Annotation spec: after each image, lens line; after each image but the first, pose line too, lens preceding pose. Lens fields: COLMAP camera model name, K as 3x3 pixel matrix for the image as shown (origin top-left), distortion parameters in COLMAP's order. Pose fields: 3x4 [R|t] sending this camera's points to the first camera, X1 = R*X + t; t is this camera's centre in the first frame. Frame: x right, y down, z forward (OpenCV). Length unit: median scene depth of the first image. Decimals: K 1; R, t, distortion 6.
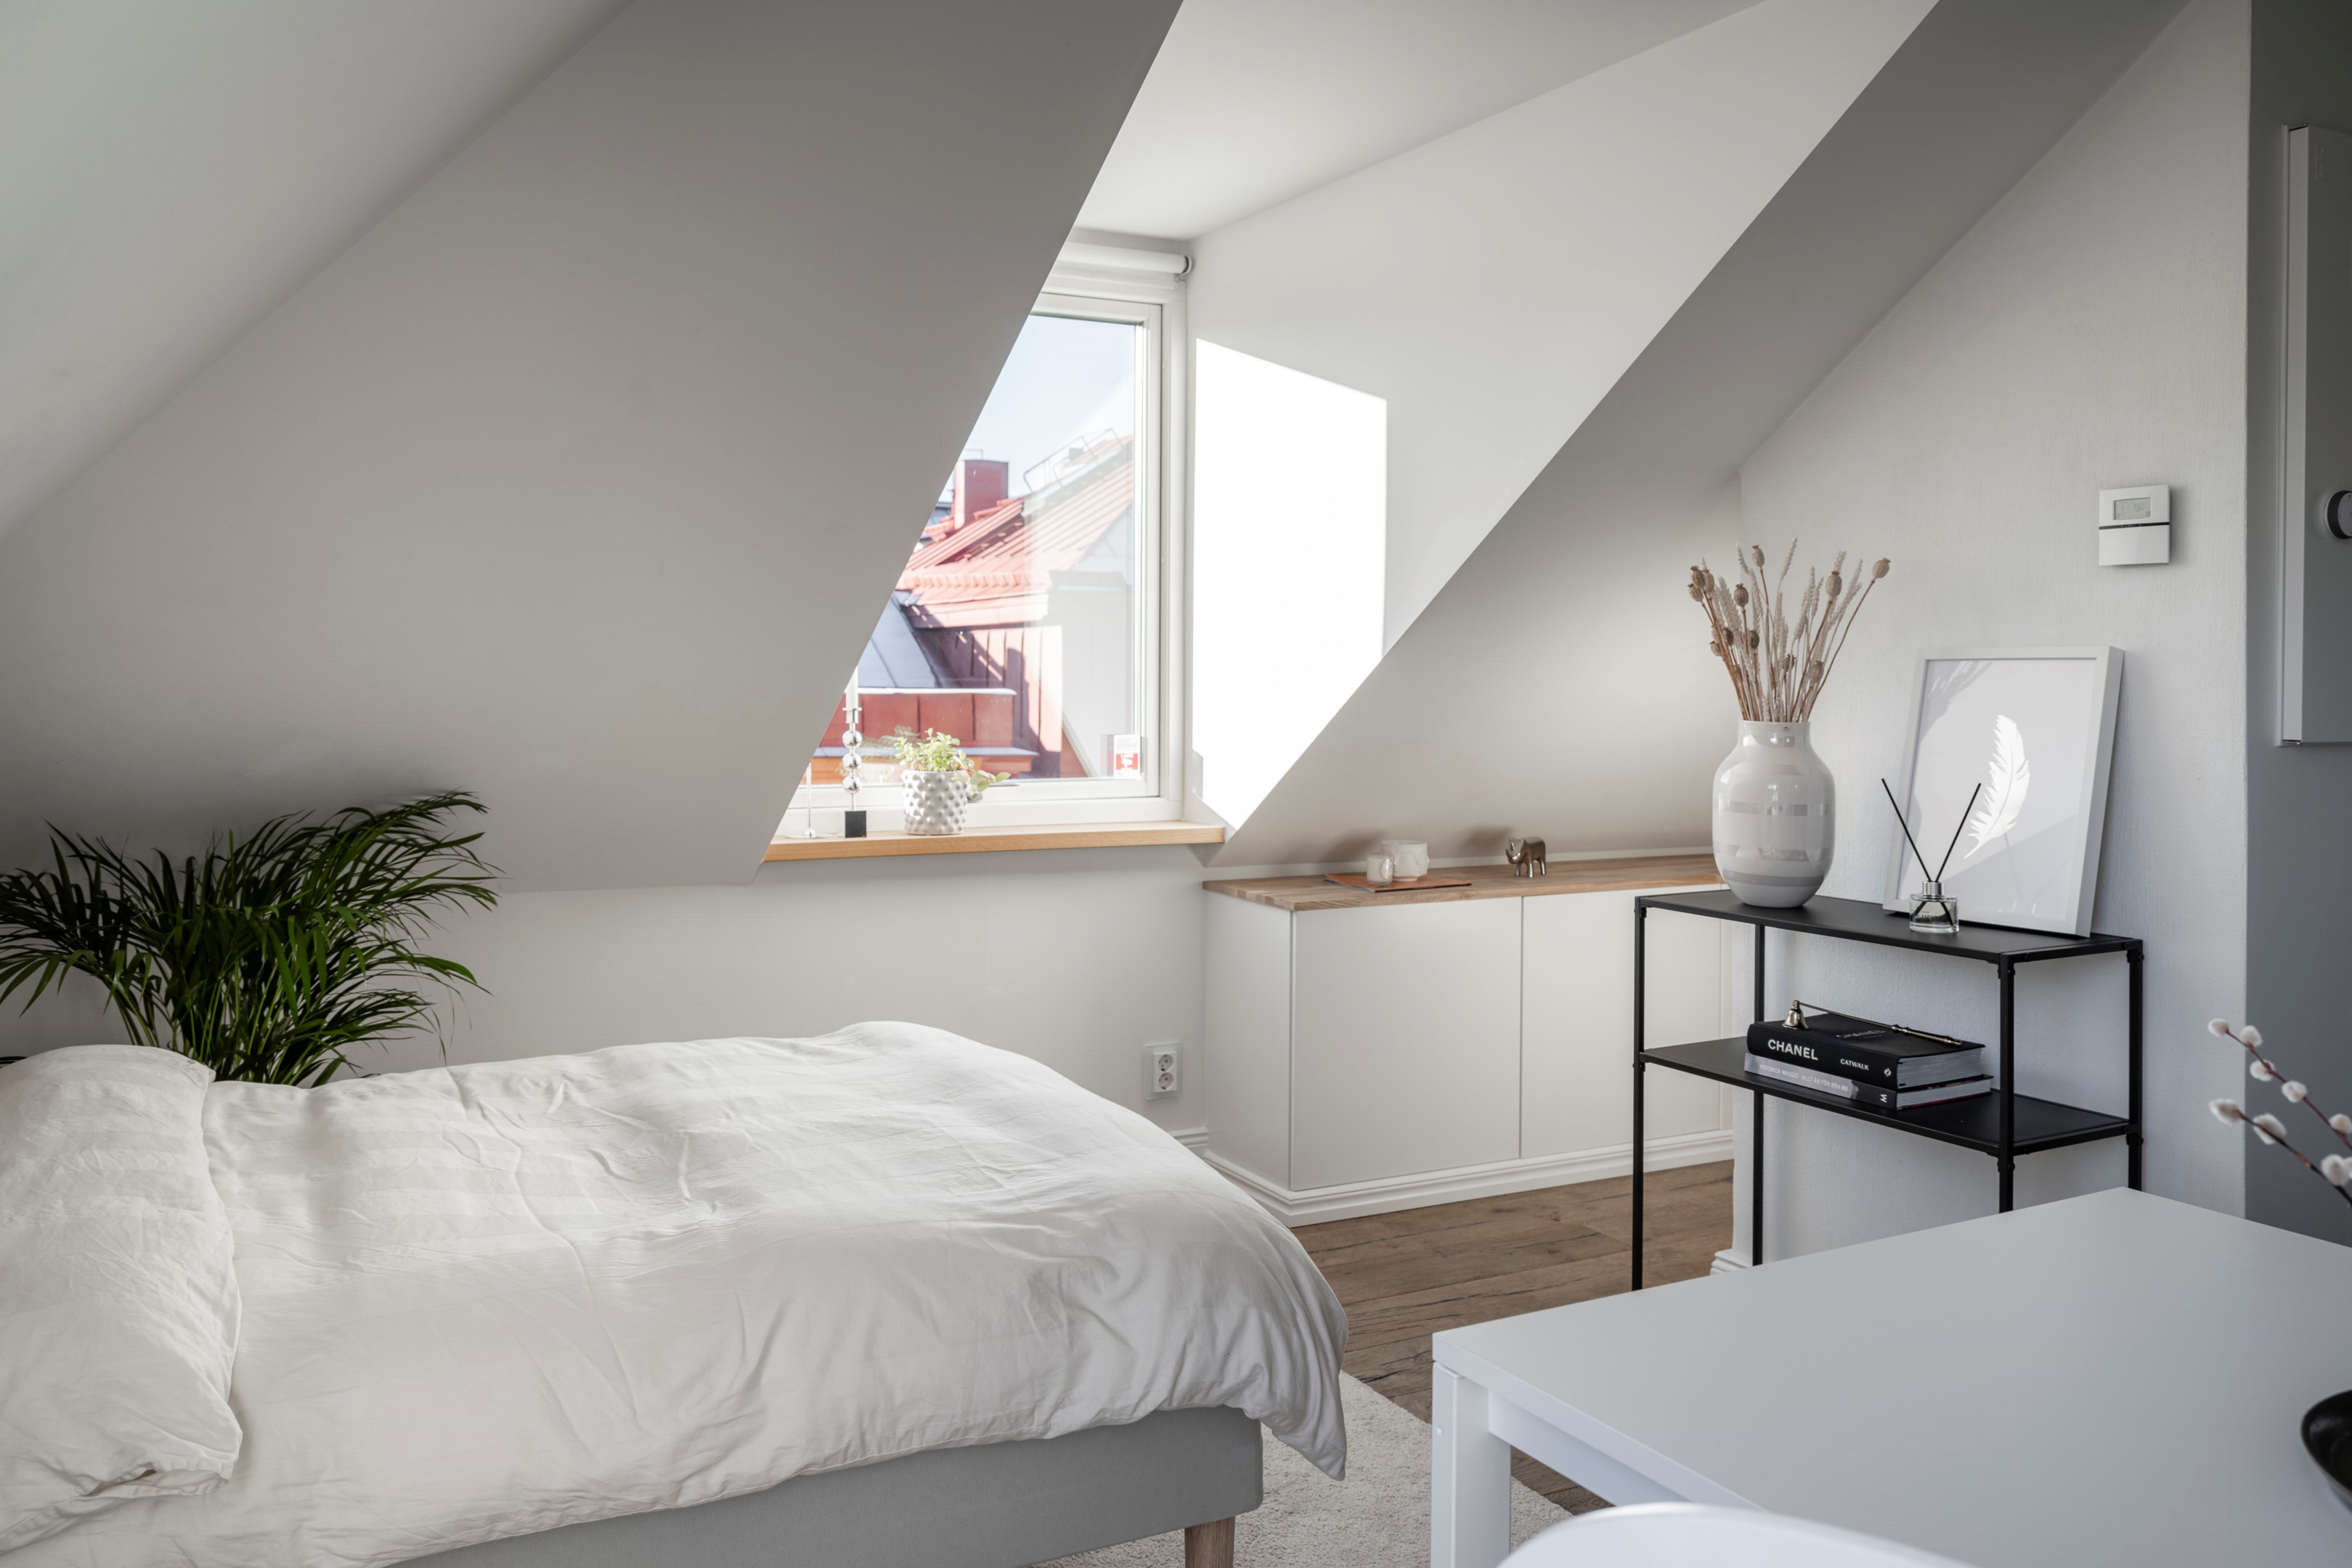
lens RADIAL K [[1801.4, 0, 1140.4], [0, 1801.4, 678.9], [0, 0, 1]] dist [0.001444, -0.001259]
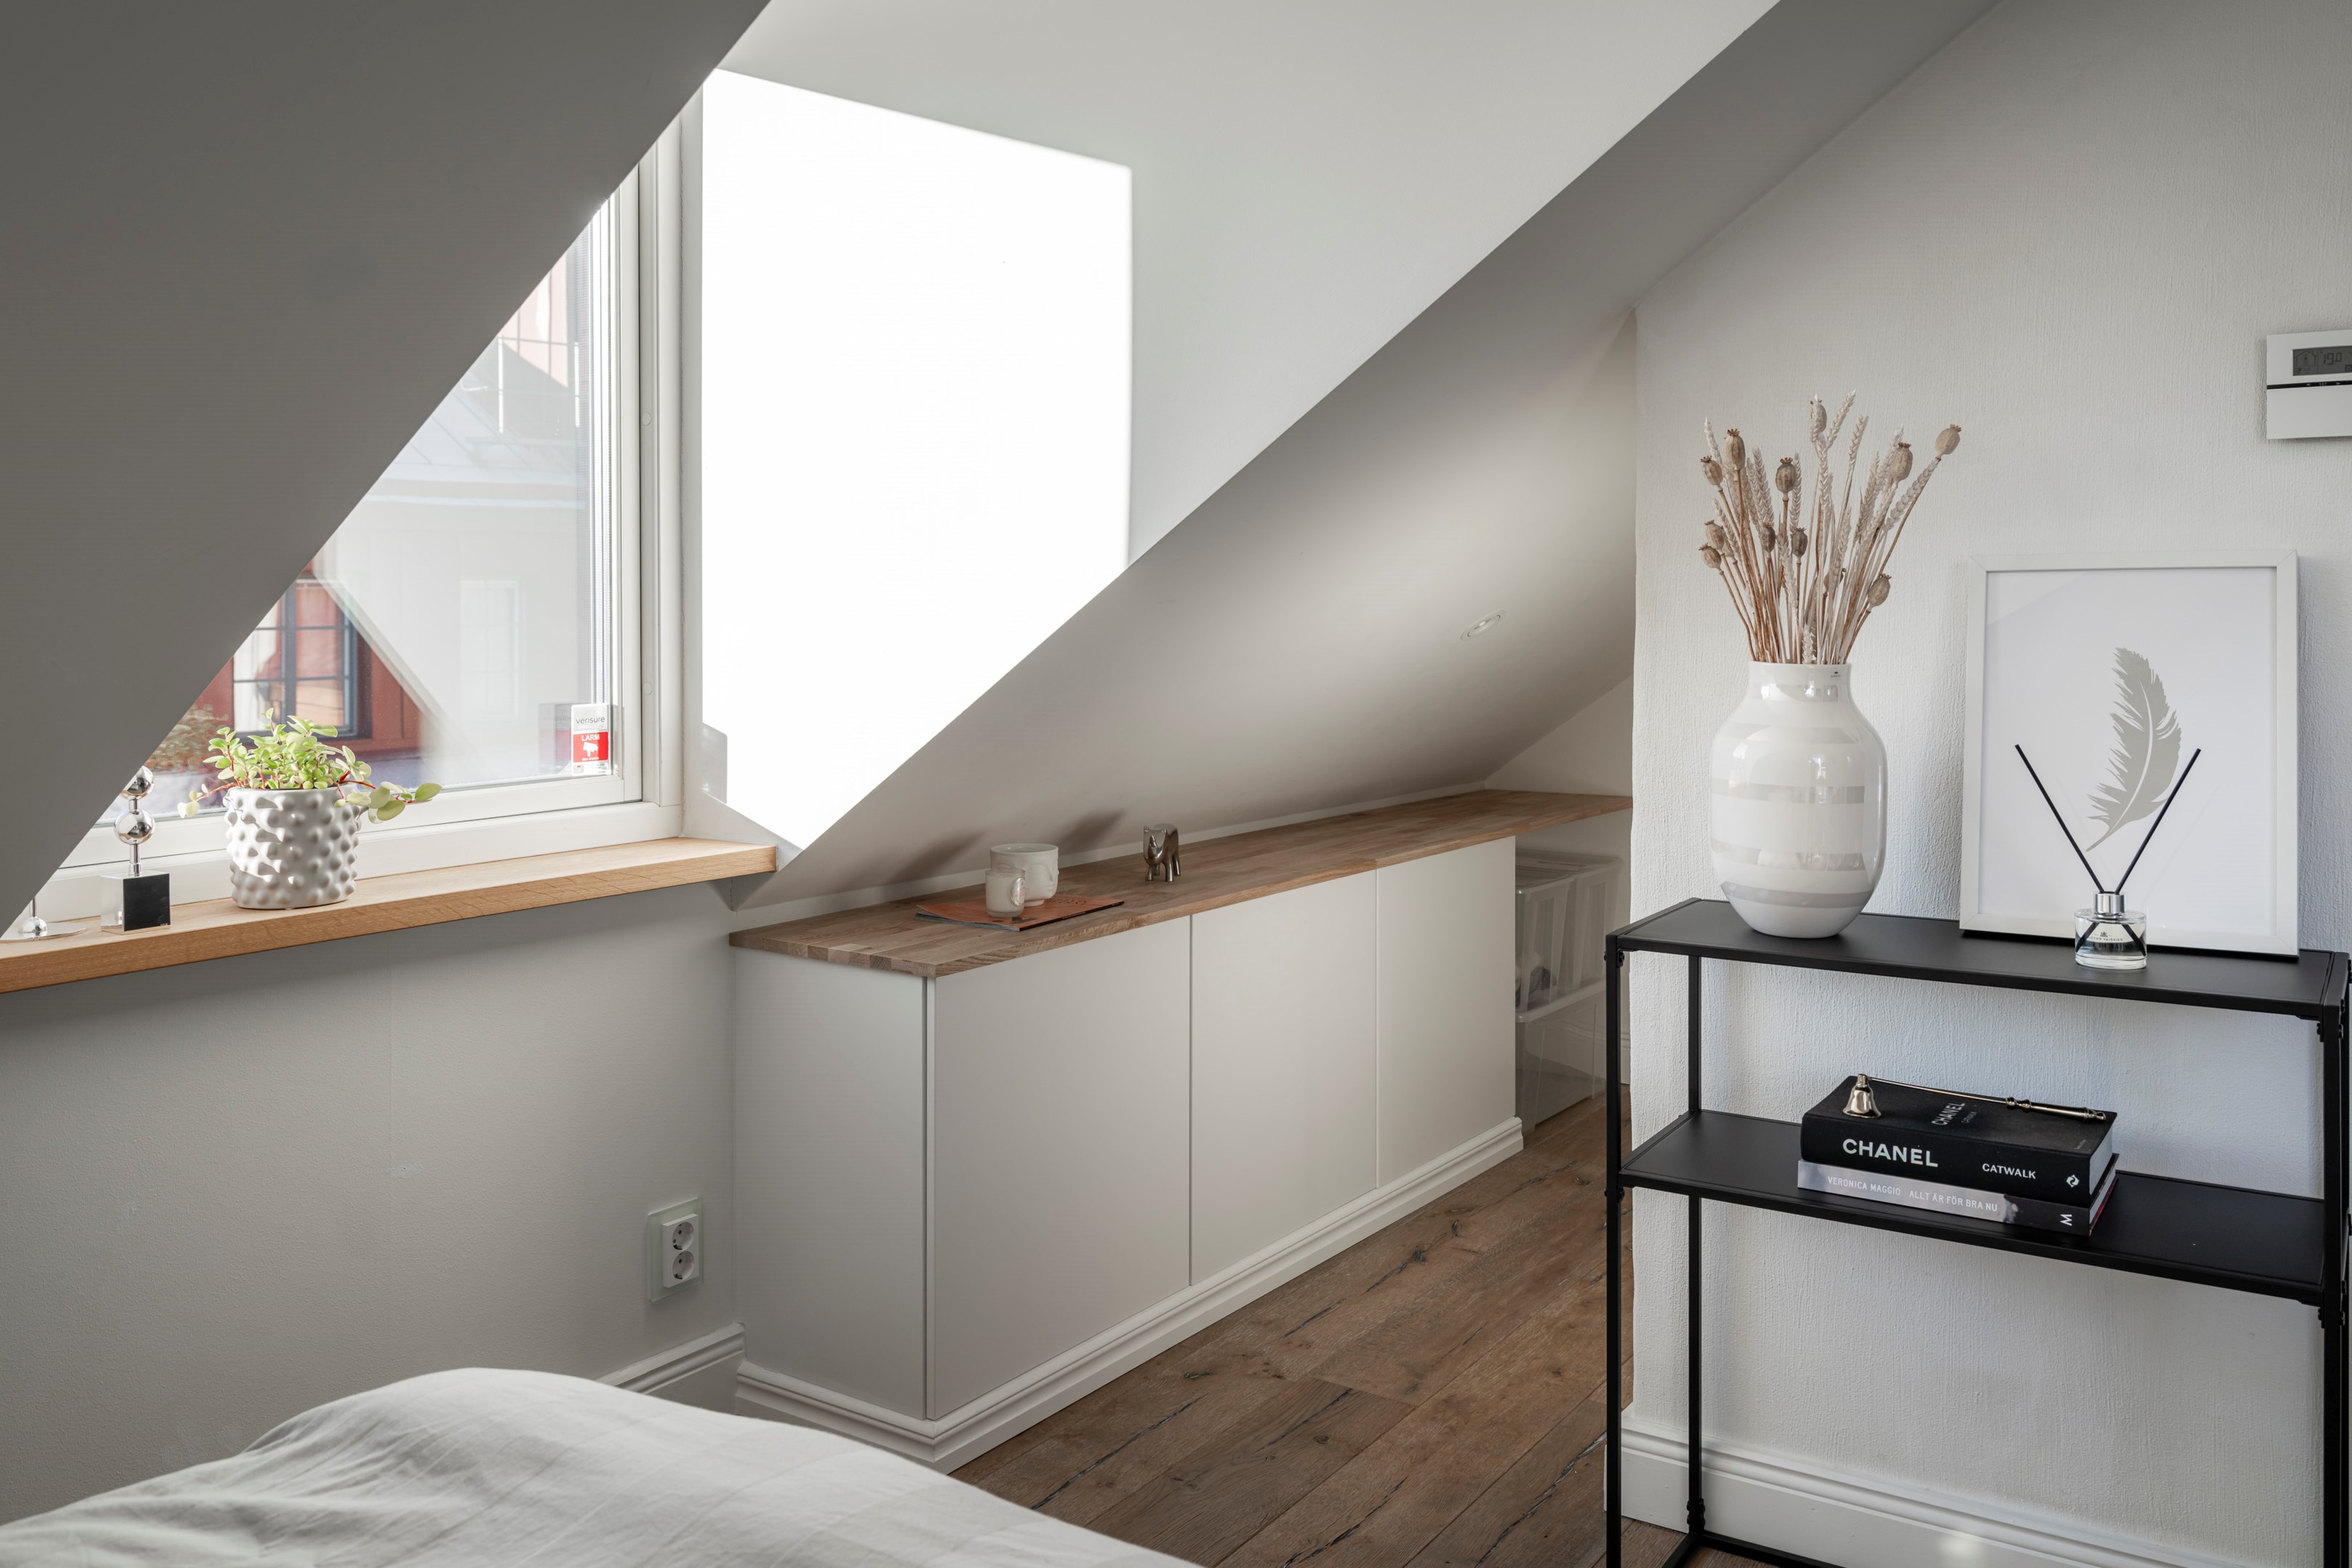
lens RADIAL K [[1829.3, 0, 1094.3], [0, 1829.3, 608.7], [0, 0, 1]] dist [0.002418, -0.003700]
pose [[0.879162, -0.013258, 0.476338, -0.165802], [0.011028, 0.999911, 0.007477, -0.003983], [-0.476395, -0.001321, 0.879231, 0.408151]]
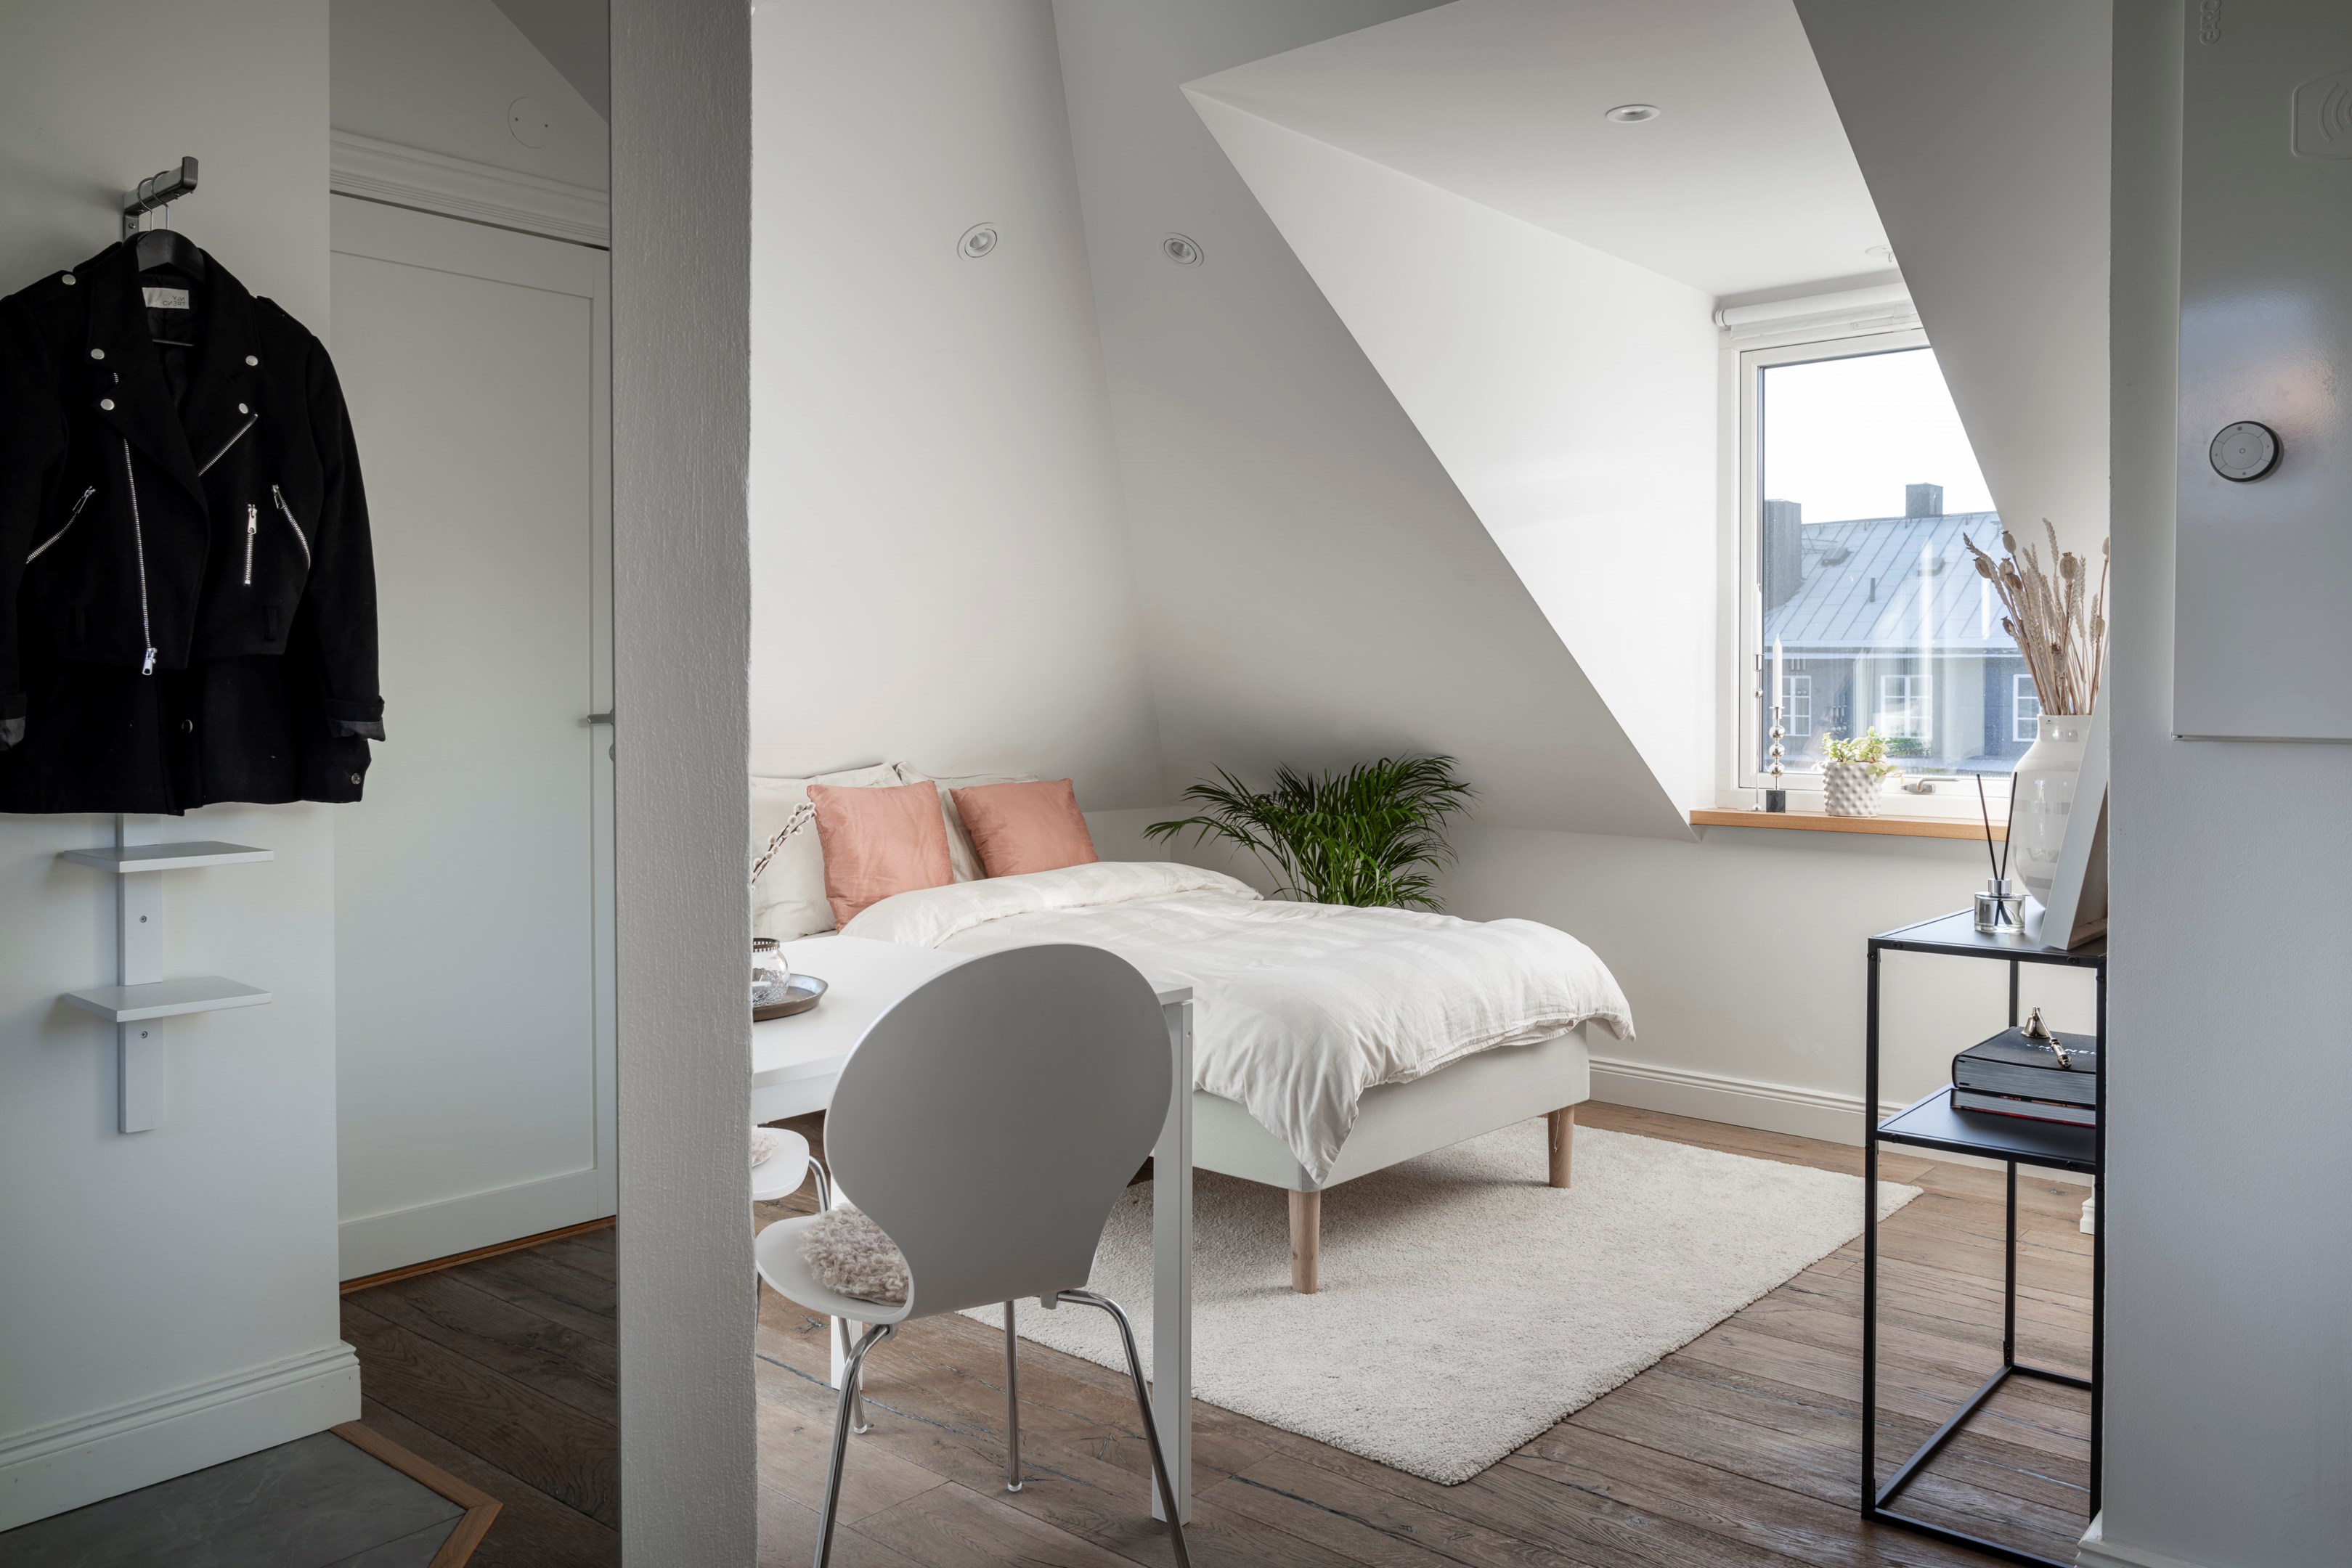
lens RADIAL K [[1770.4, 0, 1170.5], [0, 1770.4, 712.7], [0, 0, 1]] dist [0.000489, -0.004034]
pose [[0.374998, 0.008065, -0.926991, 0.790699], [-0.004075, 0.999967, 0.007051, 0.013377], [0.927017, 0.001133, 0.375018, 0.168174]]
